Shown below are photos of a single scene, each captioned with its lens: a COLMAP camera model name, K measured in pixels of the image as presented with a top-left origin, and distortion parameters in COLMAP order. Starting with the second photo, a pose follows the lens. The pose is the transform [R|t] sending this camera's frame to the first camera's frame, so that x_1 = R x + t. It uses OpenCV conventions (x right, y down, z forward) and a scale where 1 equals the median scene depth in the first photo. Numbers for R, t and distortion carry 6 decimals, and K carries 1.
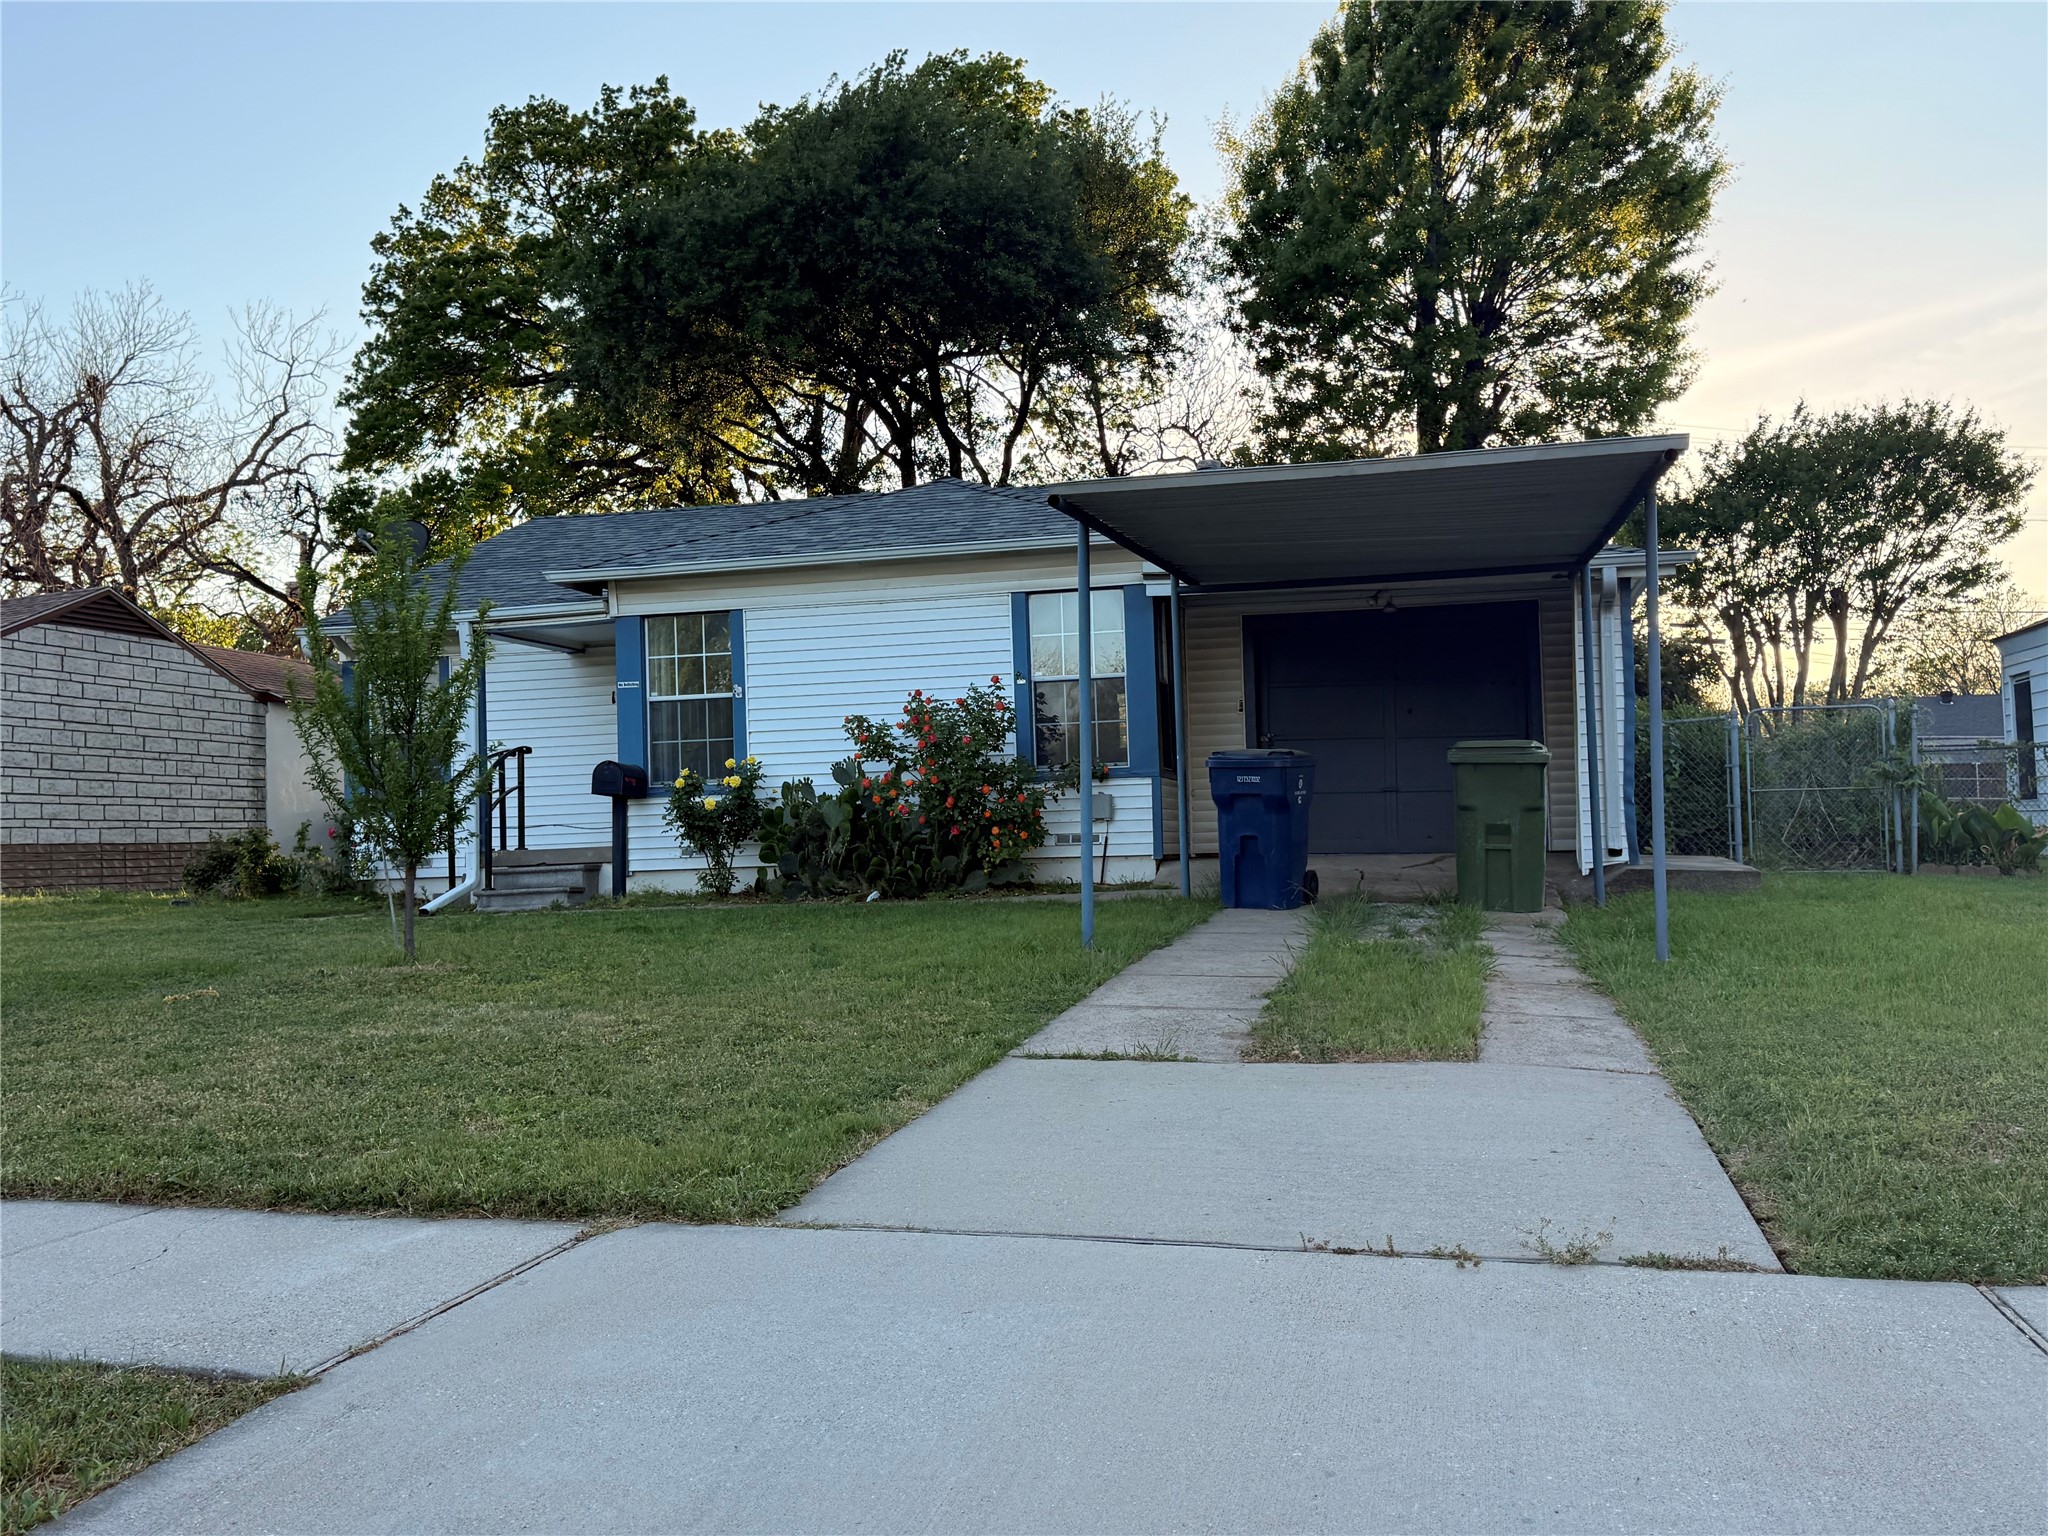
lens RADIAL K [[1820.5, 0, 1024.0], [0, 1820.5, 768.0], [0, 0, 1]] dist [0.009206, 0.003336]
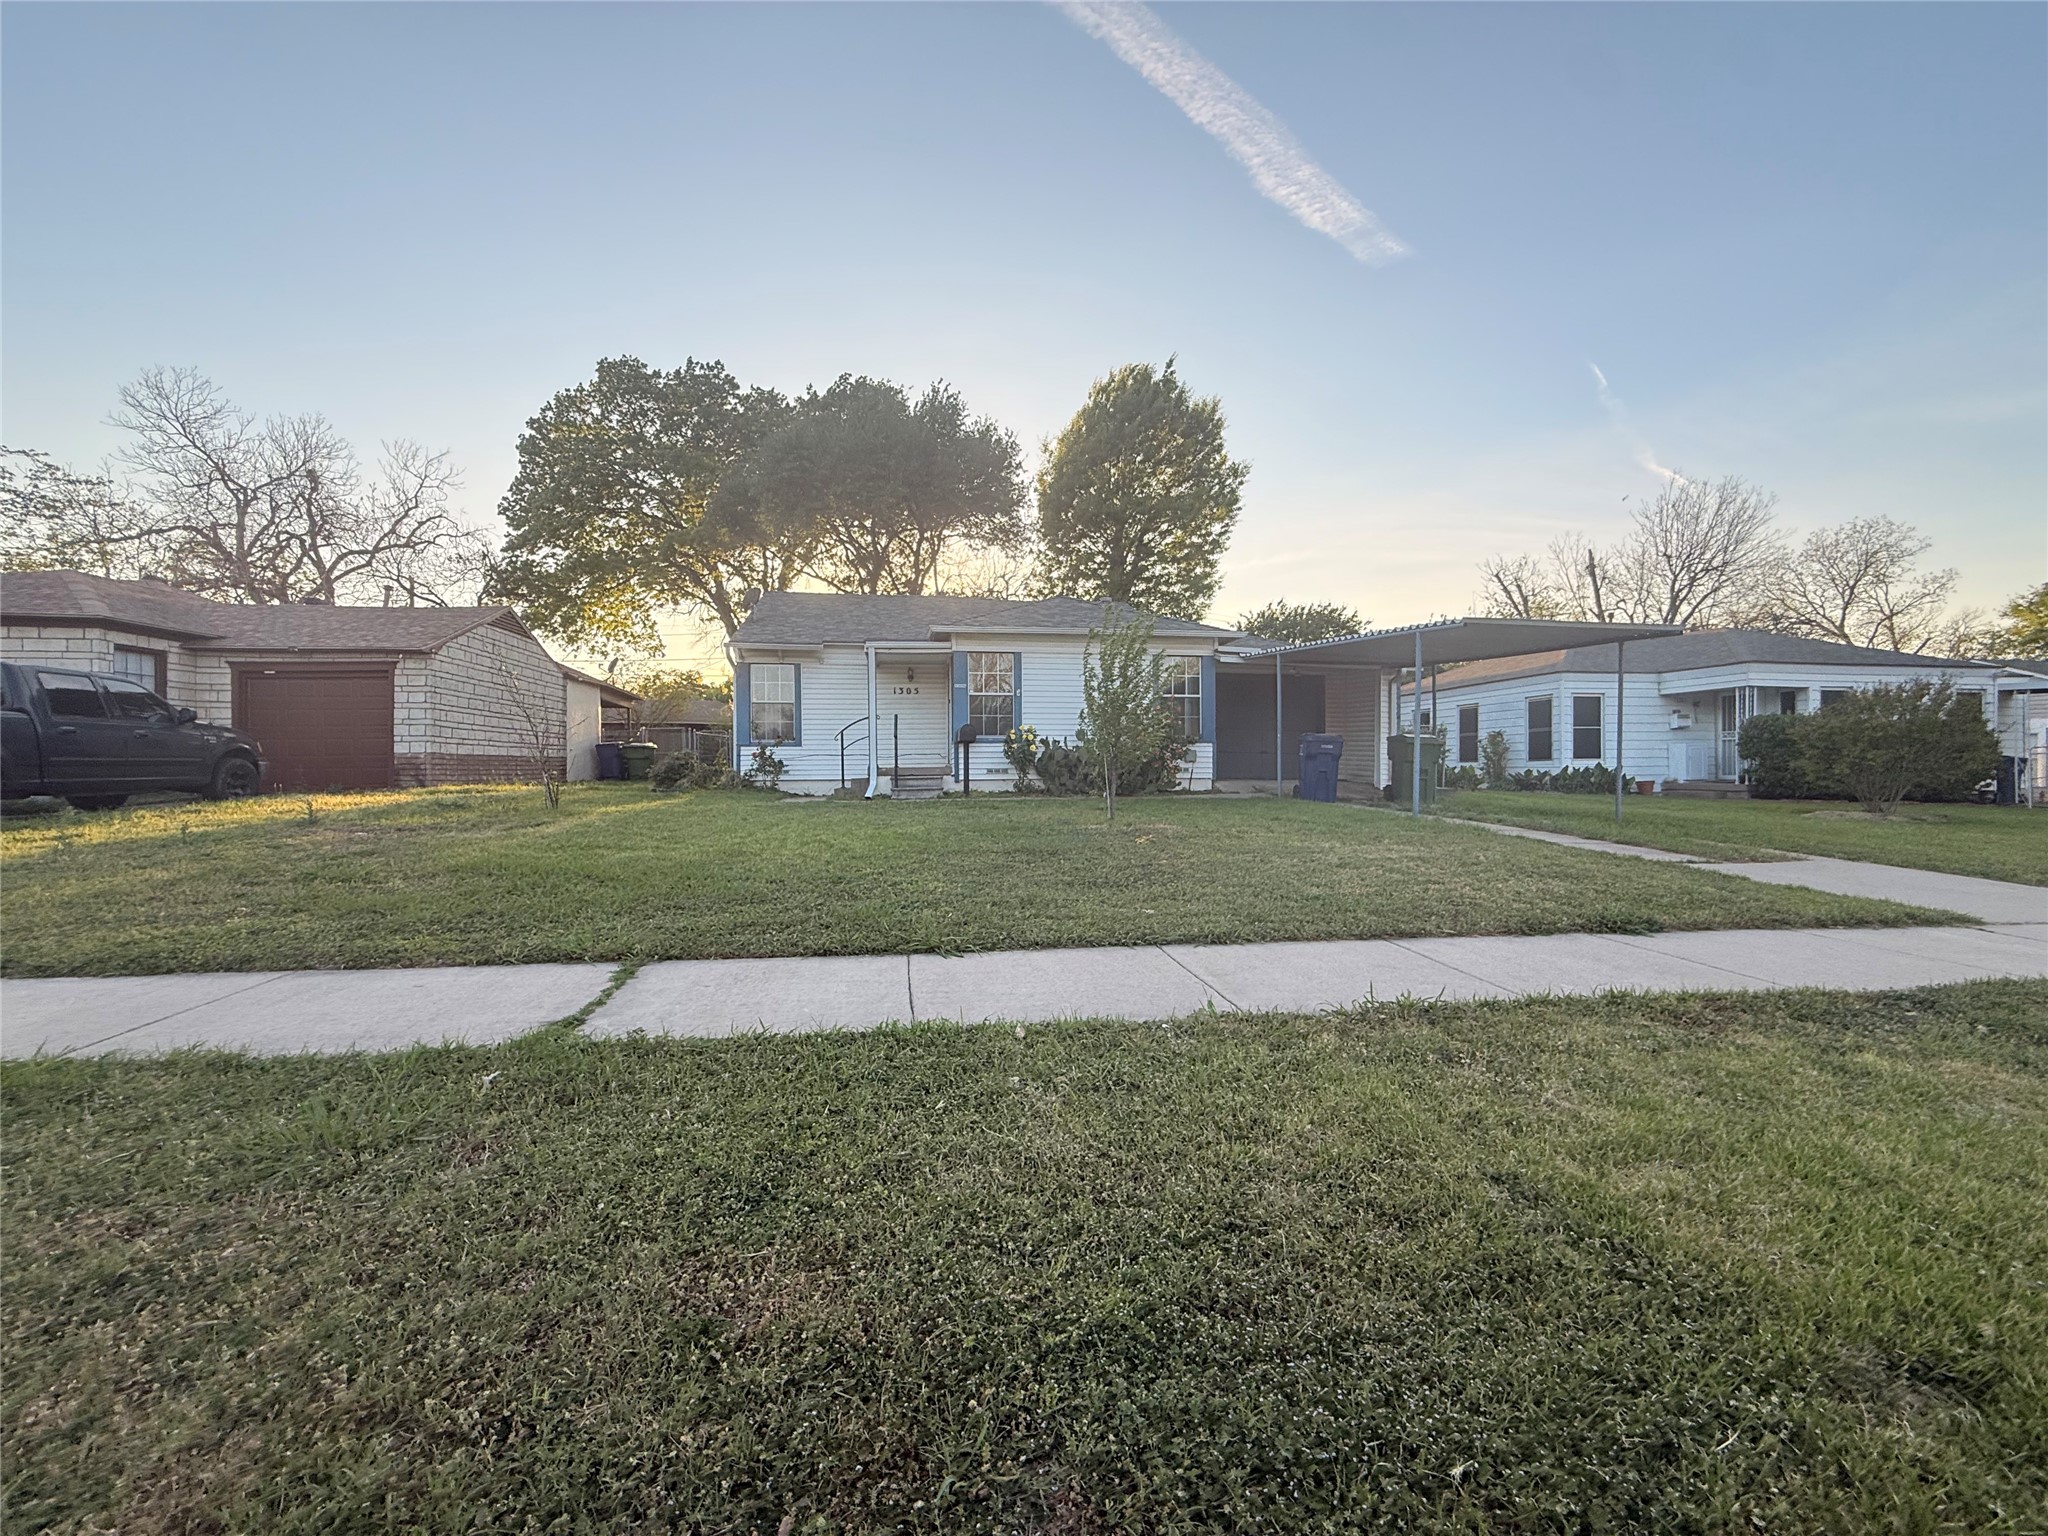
lens RADIAL K [[828.9, 0, 1027.4], [0, 828.9, 773.4], [0, 0, 1]] dist [-0.003291, -0.000190]
pose [[0.922428, 0.024701, 0.385378, -0.332949], [-0.041414, 0.998524, 0.035125, 0.009567], [-0.383941, -0.048360, 0.922090, 0.092249]]
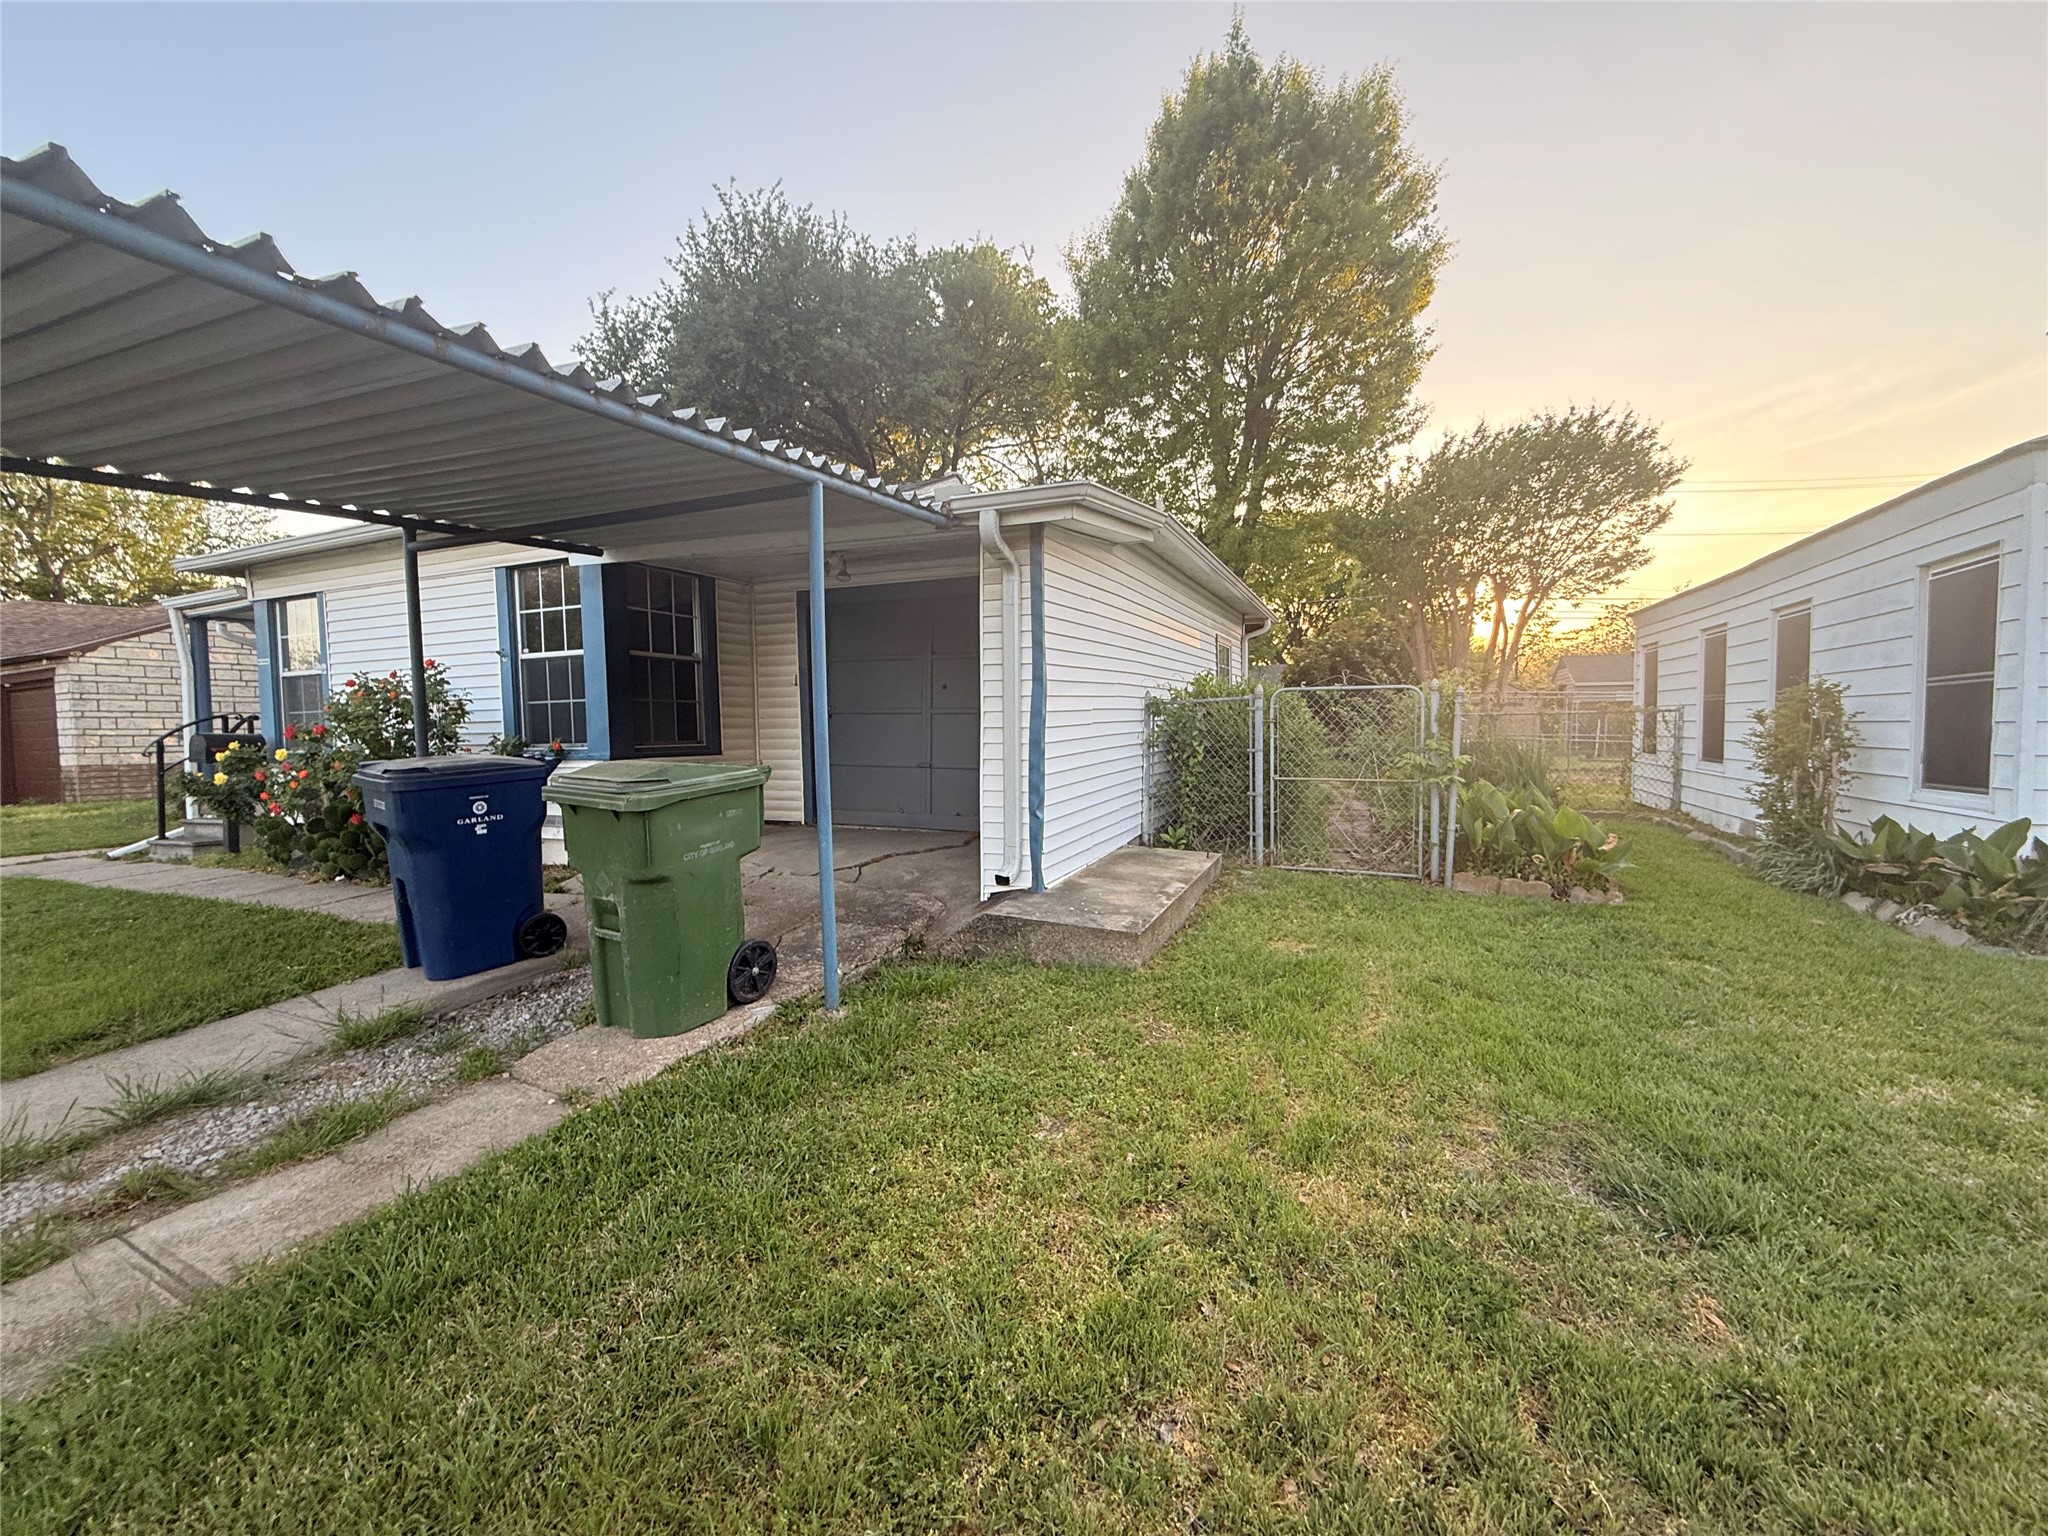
lens RADIAL K [[828.9, 0, 1027.4], [0, 828.9, 773.4], [0, 0, 1]] dist [-0.003291, -0.000190]
pose [[0.983872, 0.023167, -0.177365, 0.234451], [-0.003970, 0.994161, 0.107831, -0.023039], [0.178828, -0.105388, 0.978220, 0.381240]]
